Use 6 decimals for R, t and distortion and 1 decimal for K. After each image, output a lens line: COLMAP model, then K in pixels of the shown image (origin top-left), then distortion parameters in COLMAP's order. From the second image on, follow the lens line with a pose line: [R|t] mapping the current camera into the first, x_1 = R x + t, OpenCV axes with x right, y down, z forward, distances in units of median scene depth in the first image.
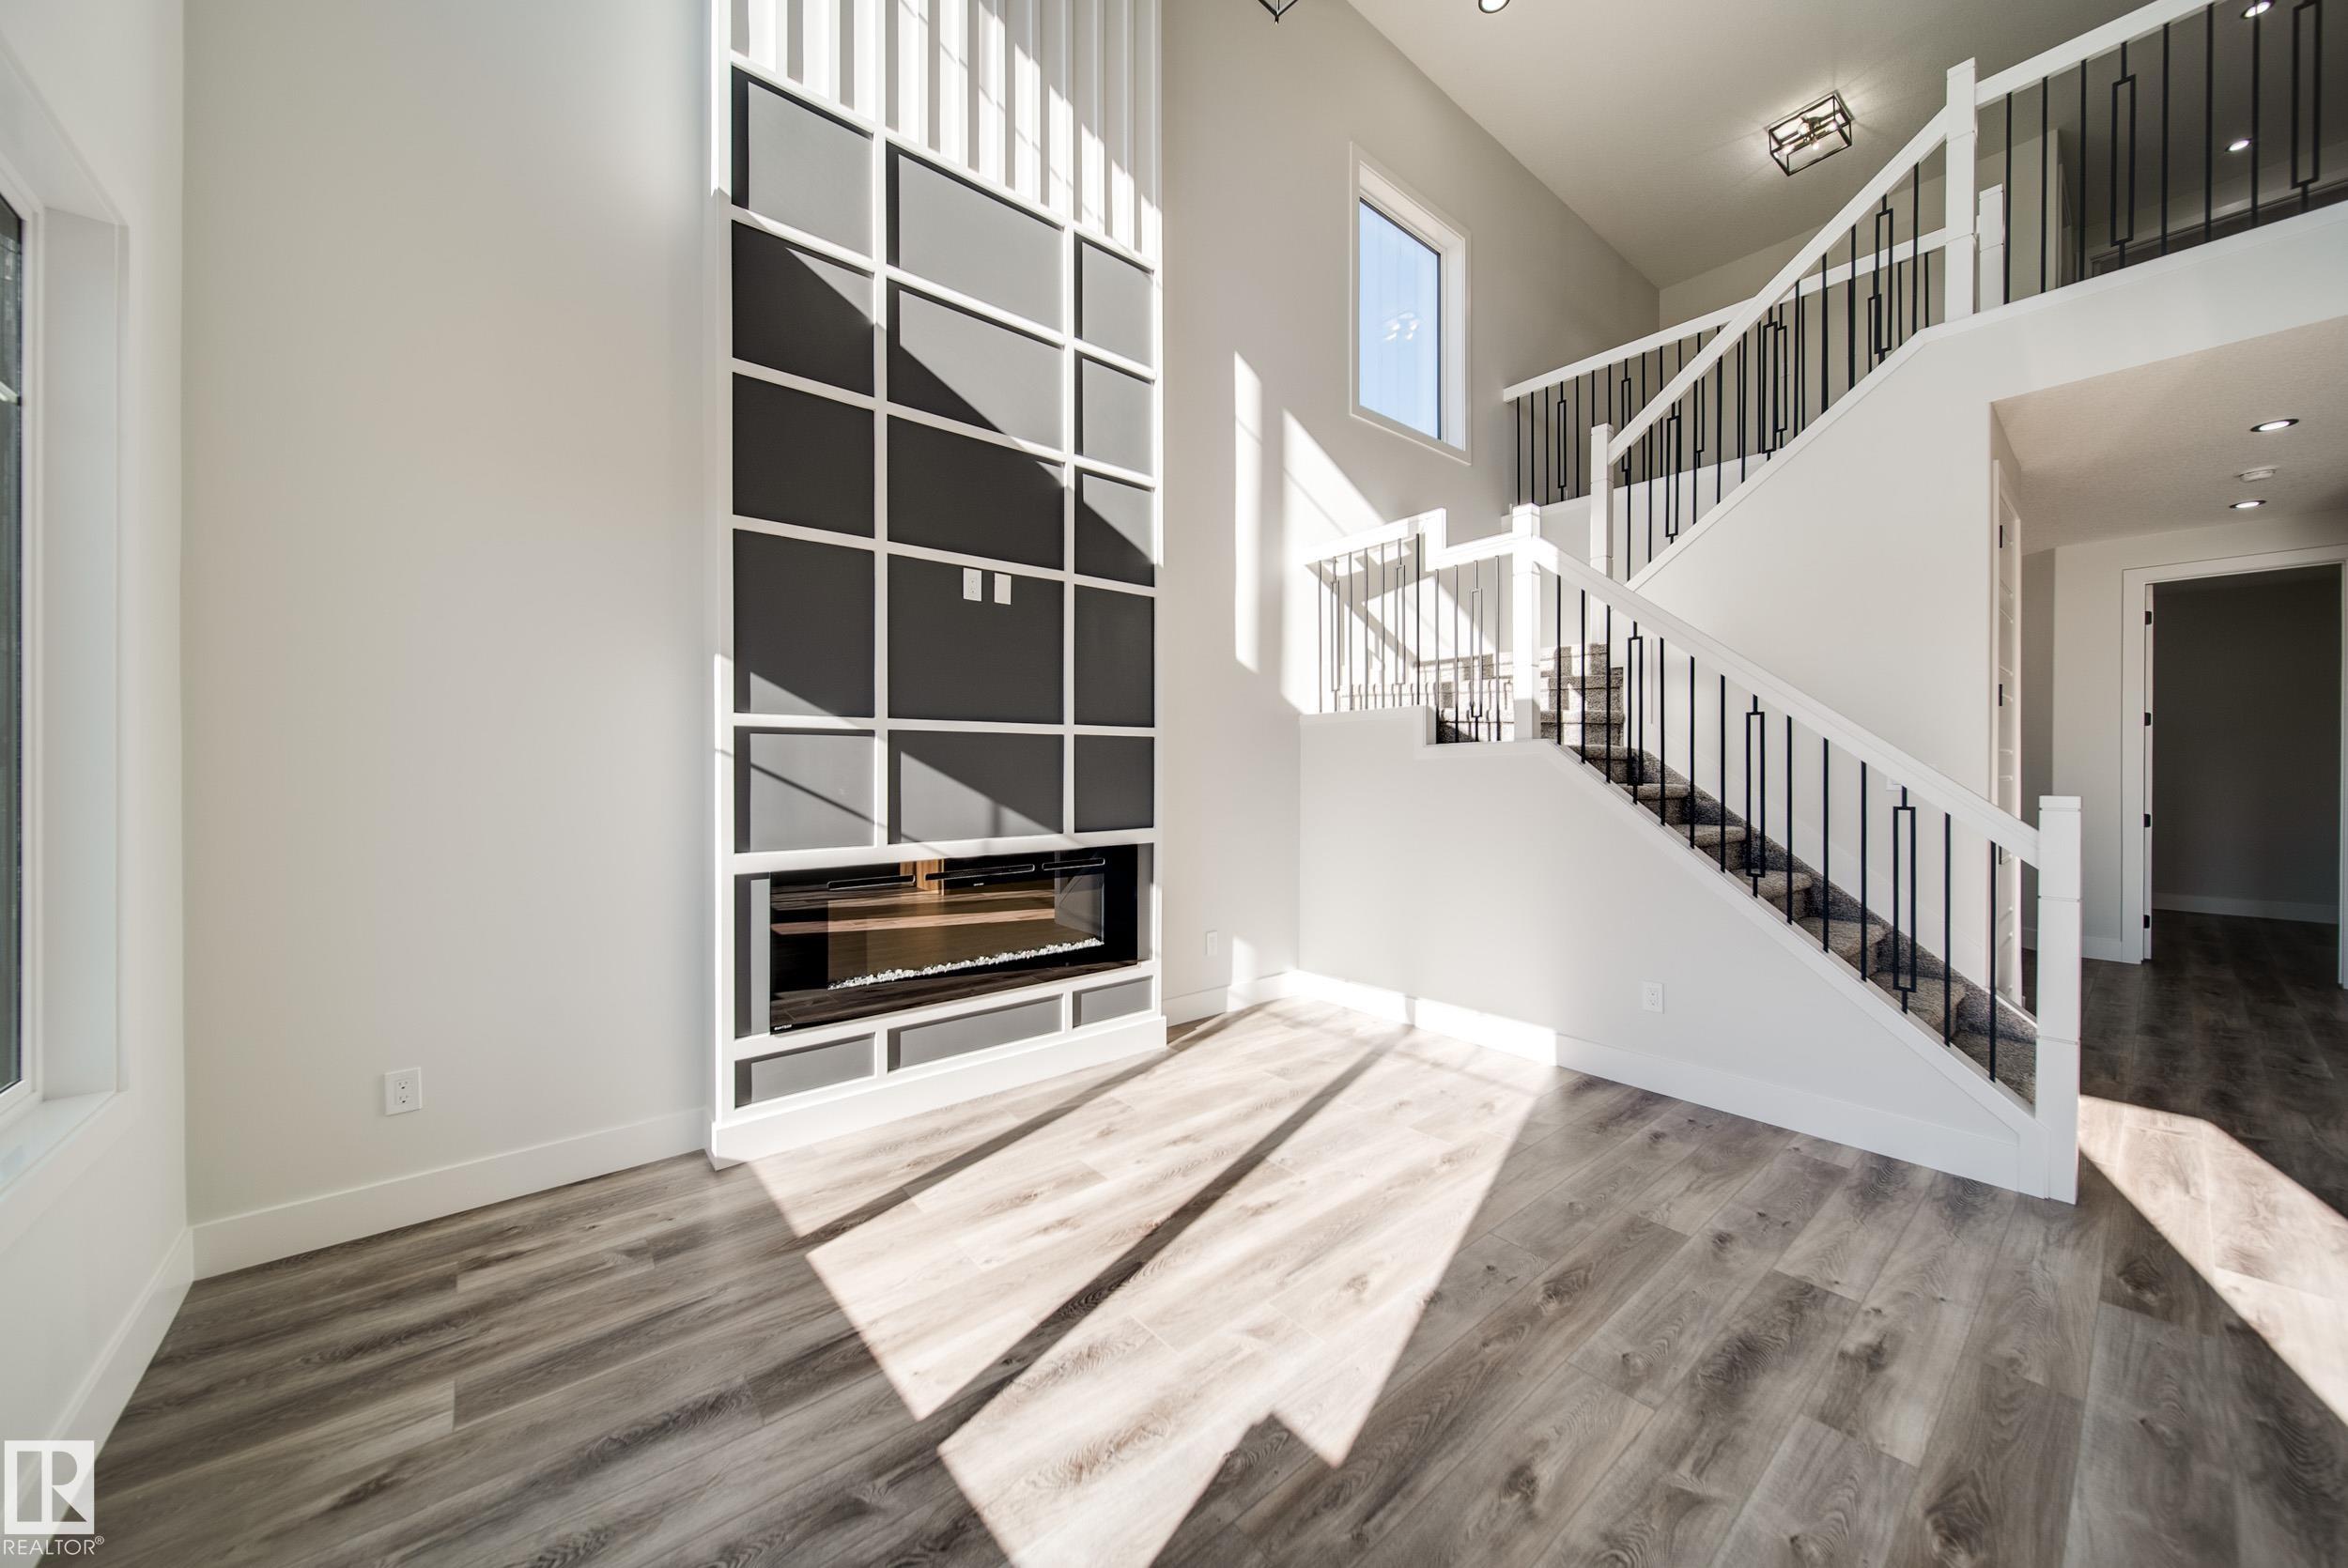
lens RADIAL K [[827.1, 0, 1178.2], [0, 827.1, 777.0], [0, 0, 1]] dist [0.001782, -0.001683]
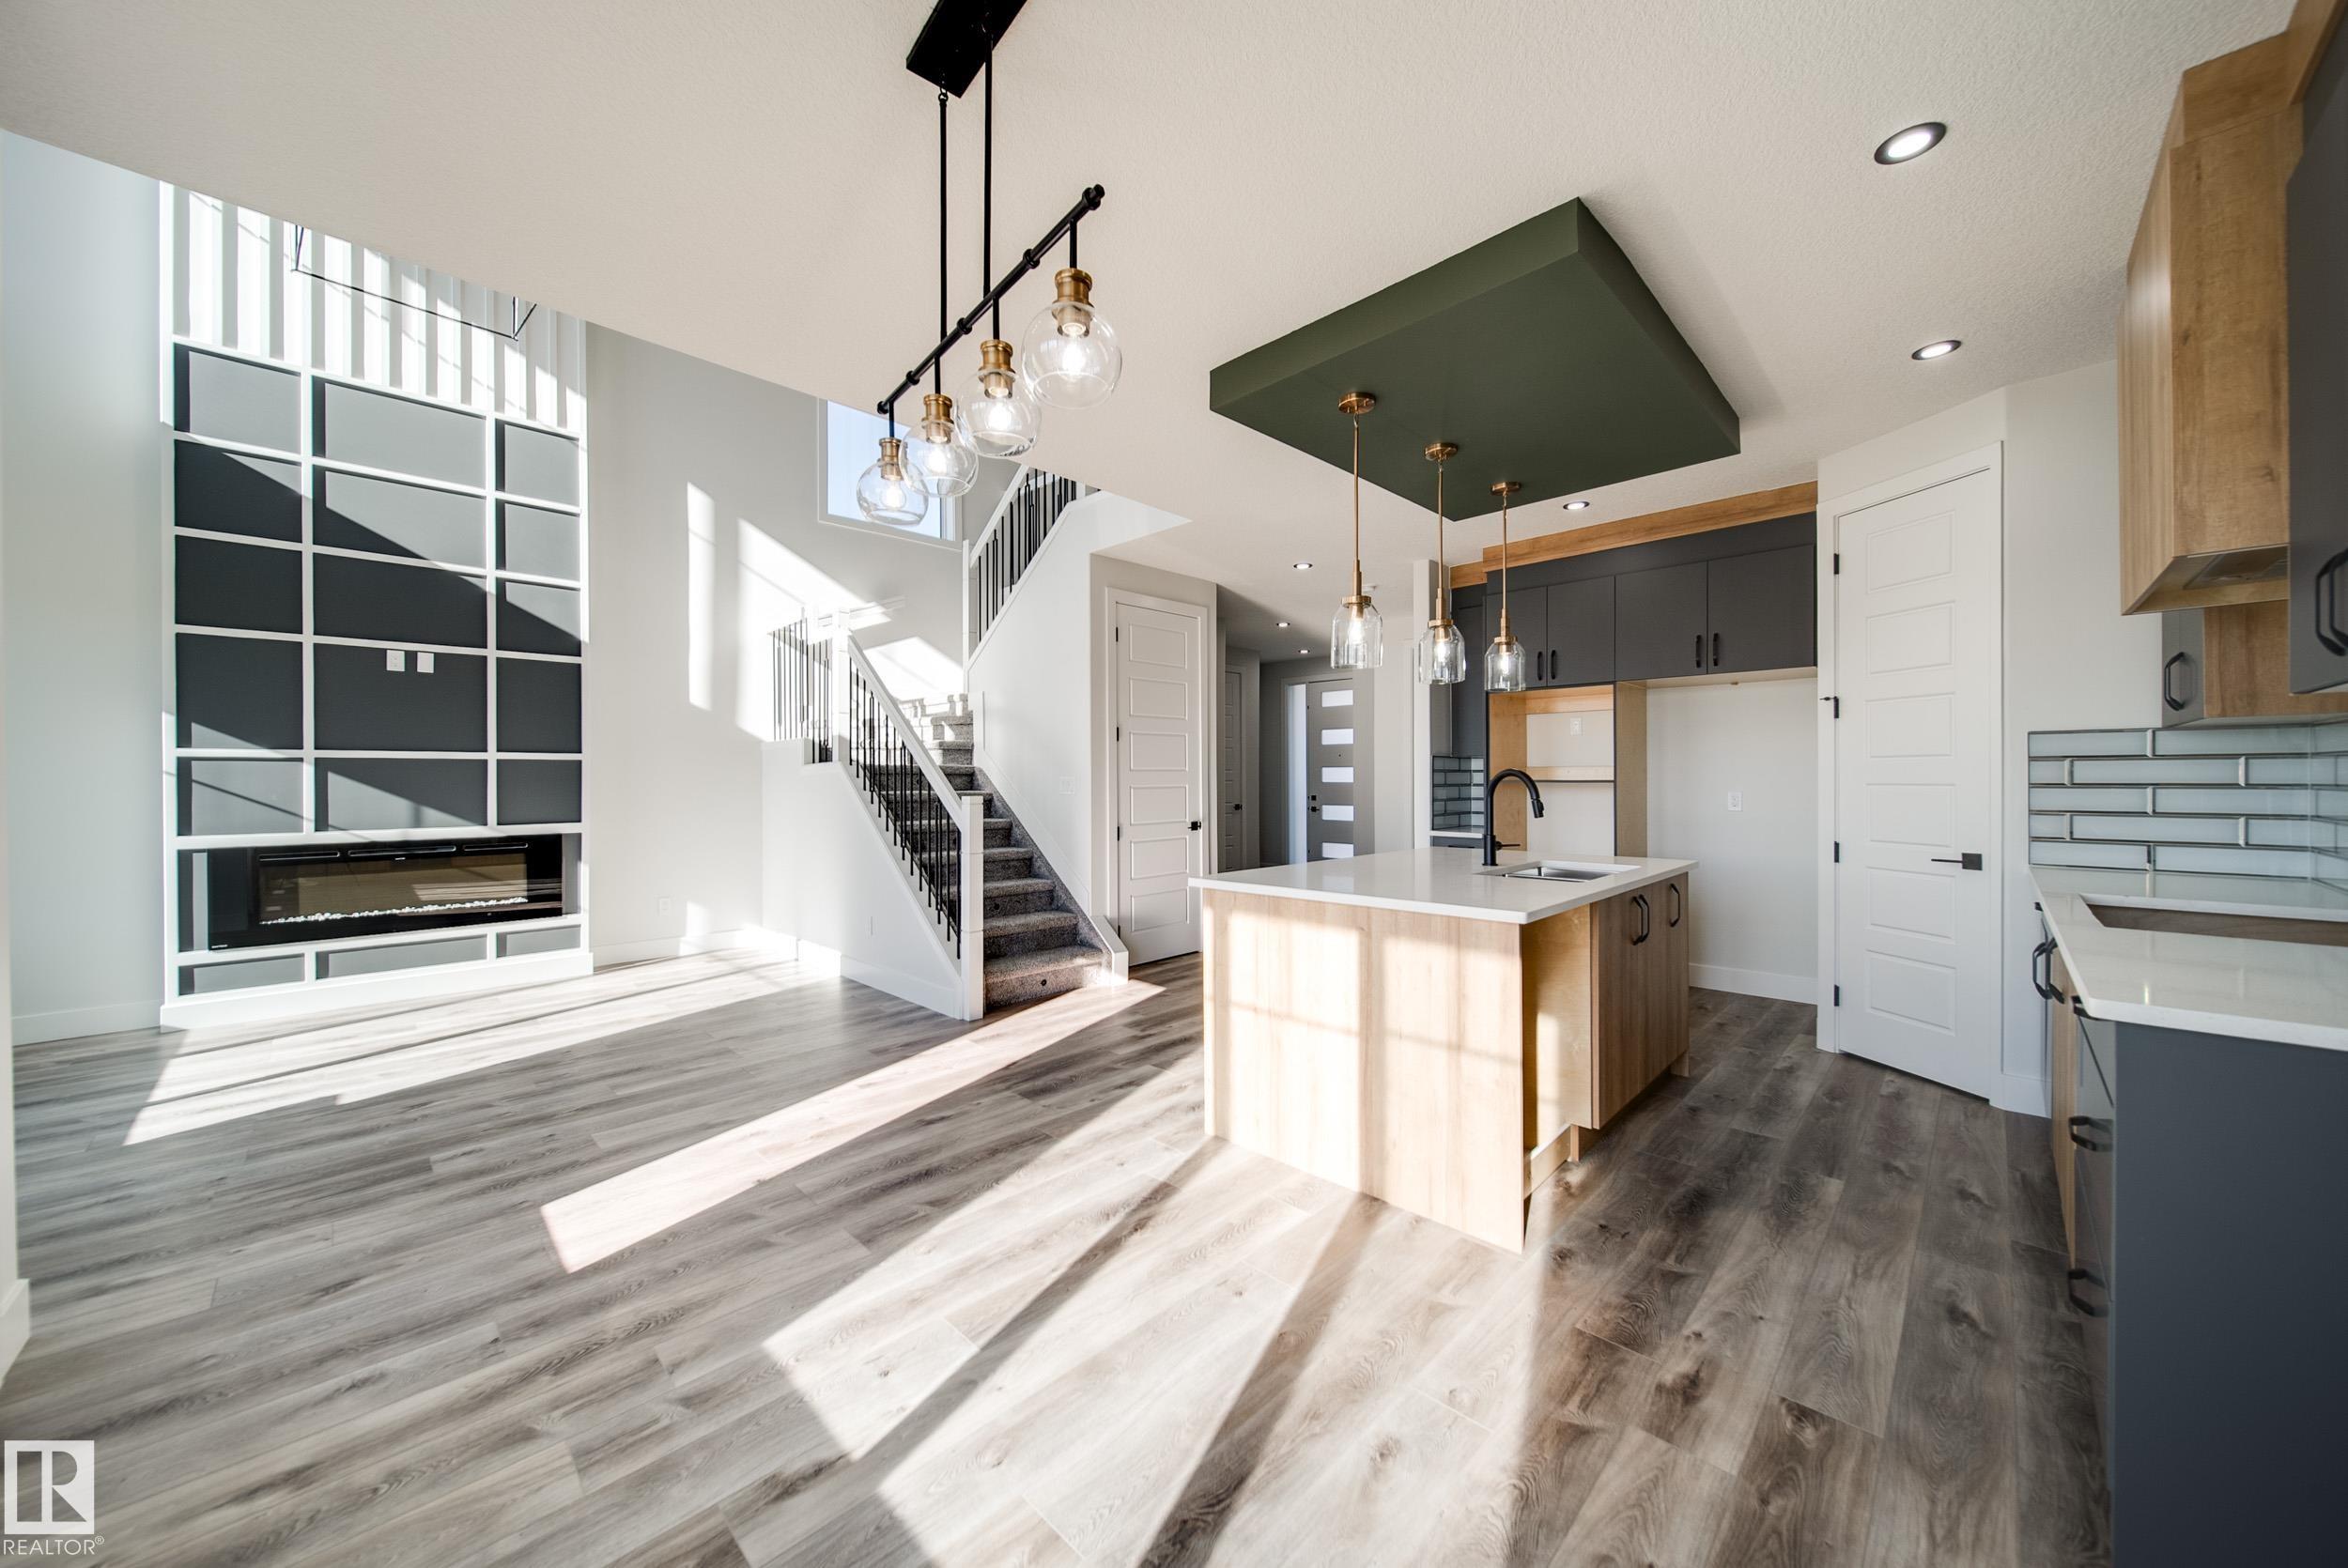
lens RADIAL K [[833.4, 0, 1177.4], [0, 833.4, 786.7], [0, 0, 1]] dist [0.001404, -0.001829]
pose [[0.995175, -0.001604, 0.098104, 1.097394], [0.001535, 0.999999, 0.000779, -0.001315], [-0.098106, -0.000625, 0.995176, -0.703895]]
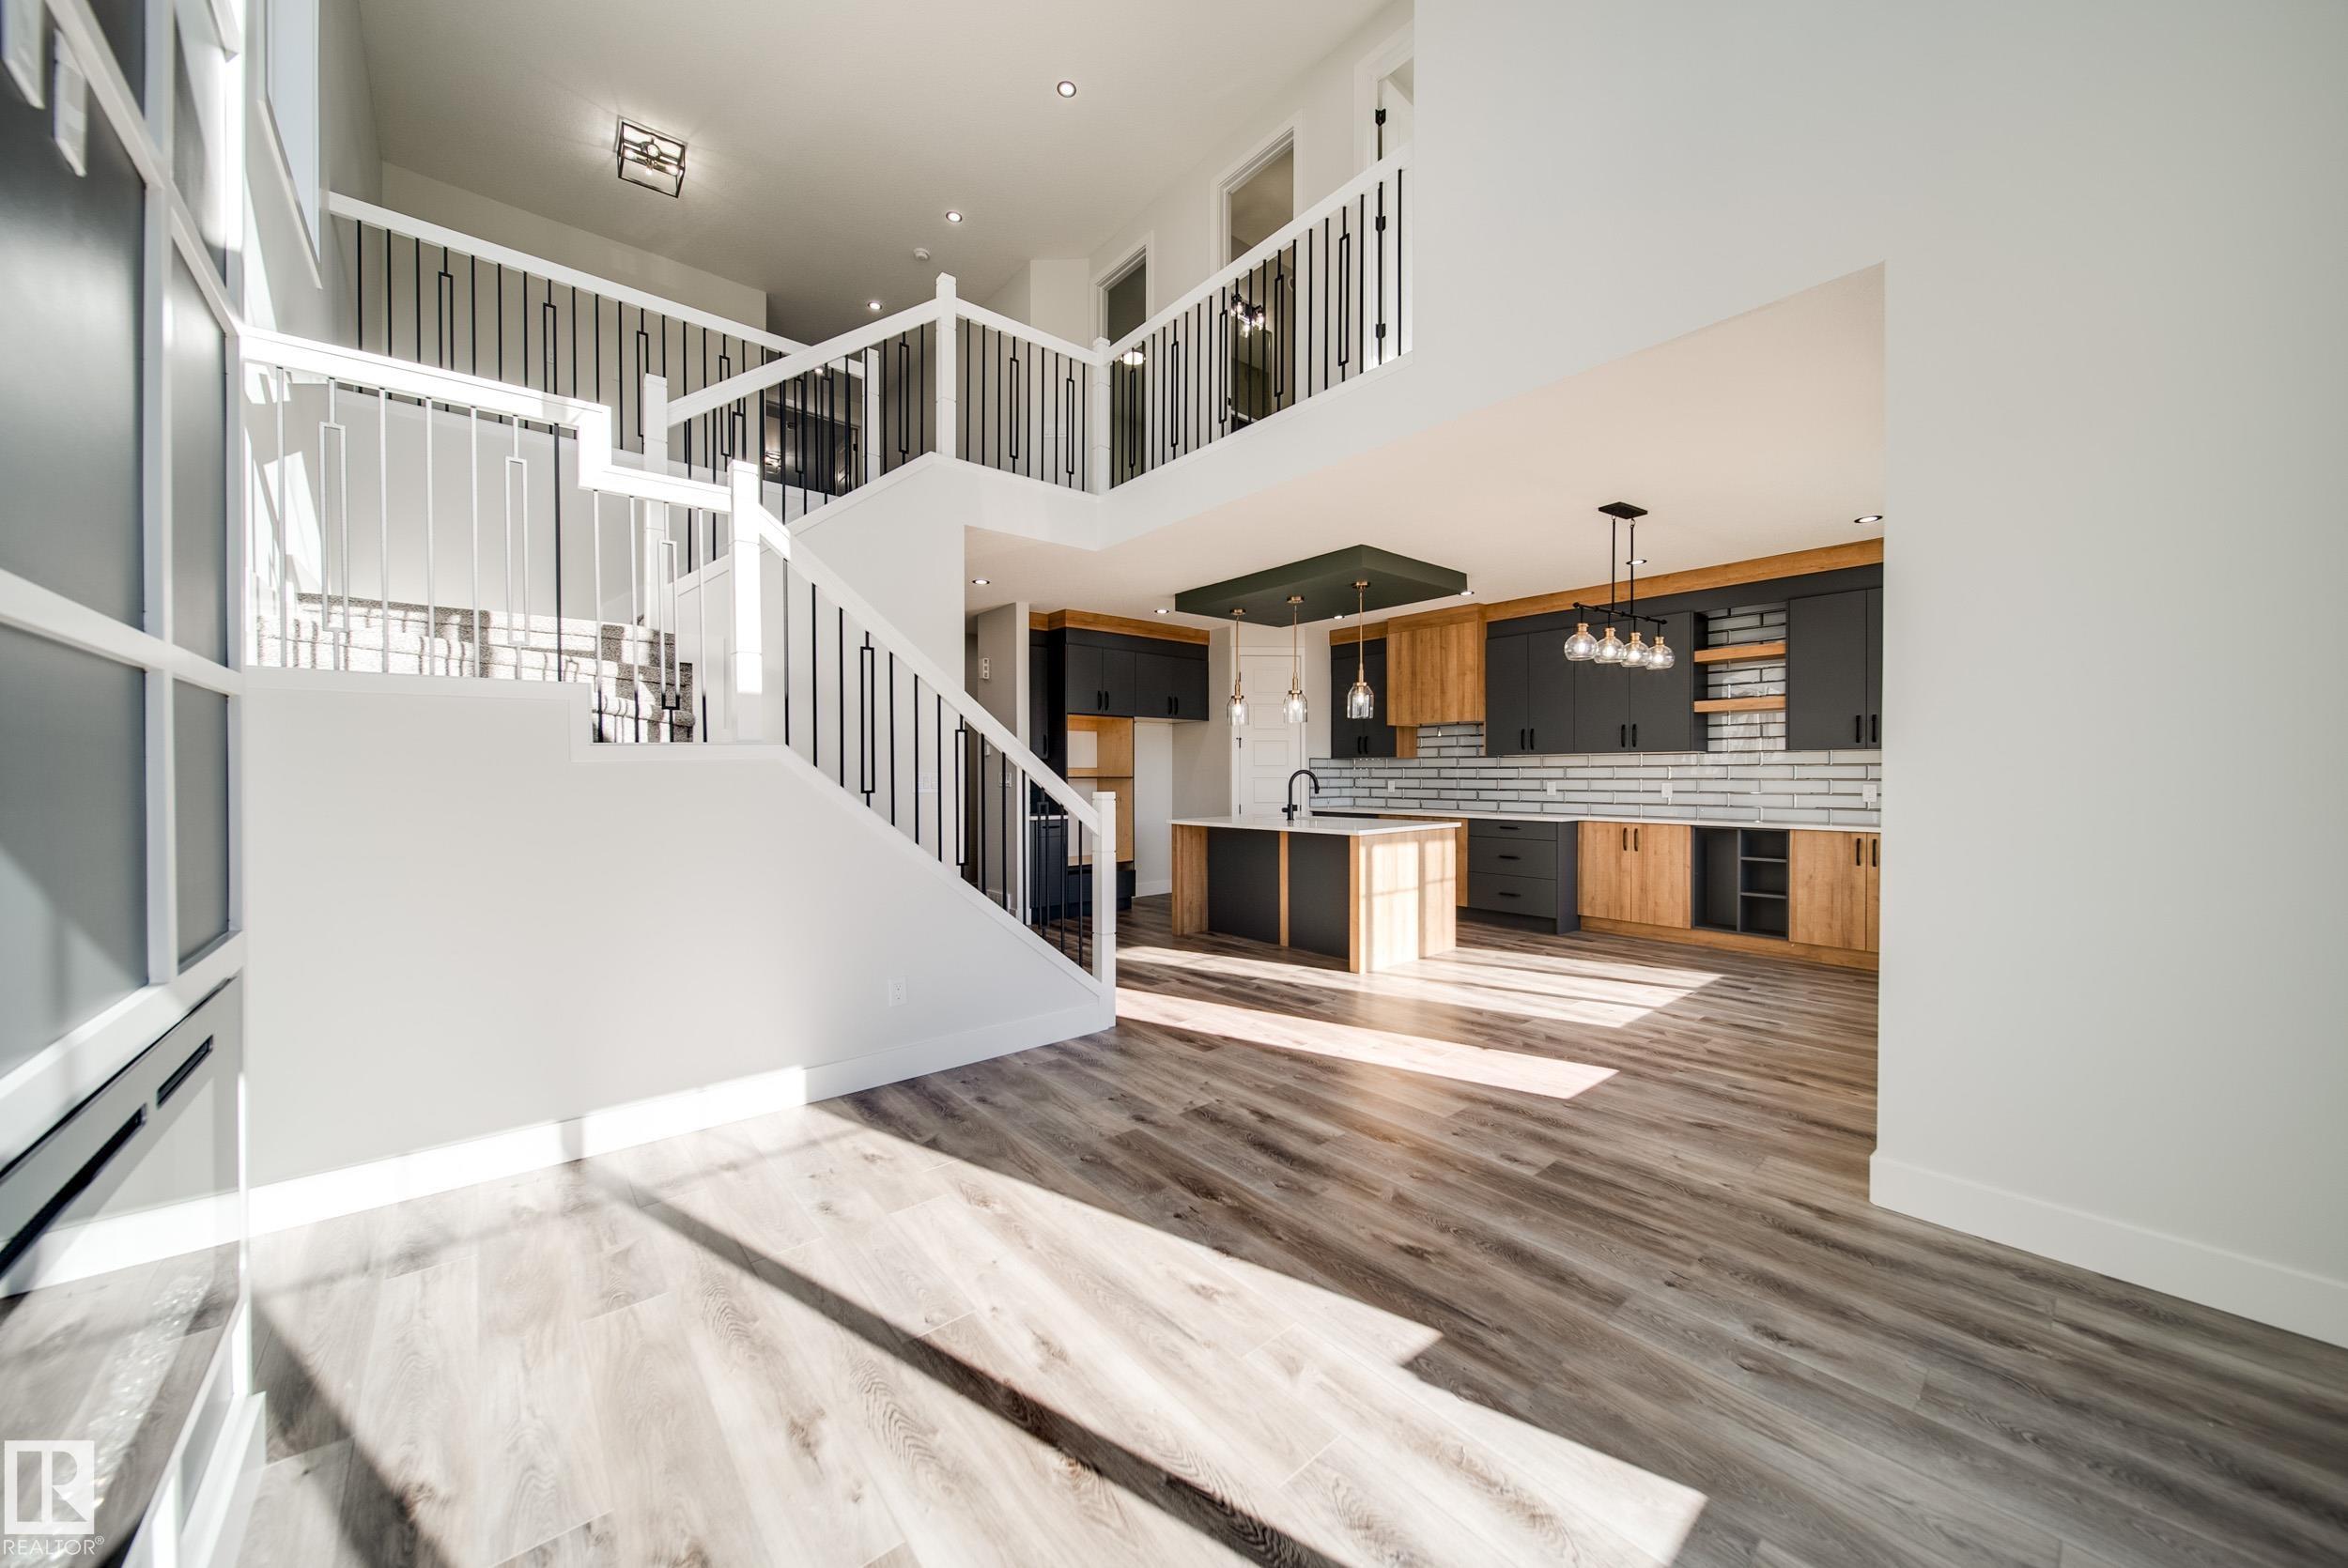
lens RADIAL K [[827.1, 0, 1178.2], [0, 827.1, 777.0], [0, 0, 1]] dist [0.001782, -0.001683]
pose [[-0.013844, 0.000878, 0.999904, -0.530676], [0.008133, 0.999967, -0.000766, -0.003940], [-0.999871, 0.008121, -0.013850, 0.710521]]
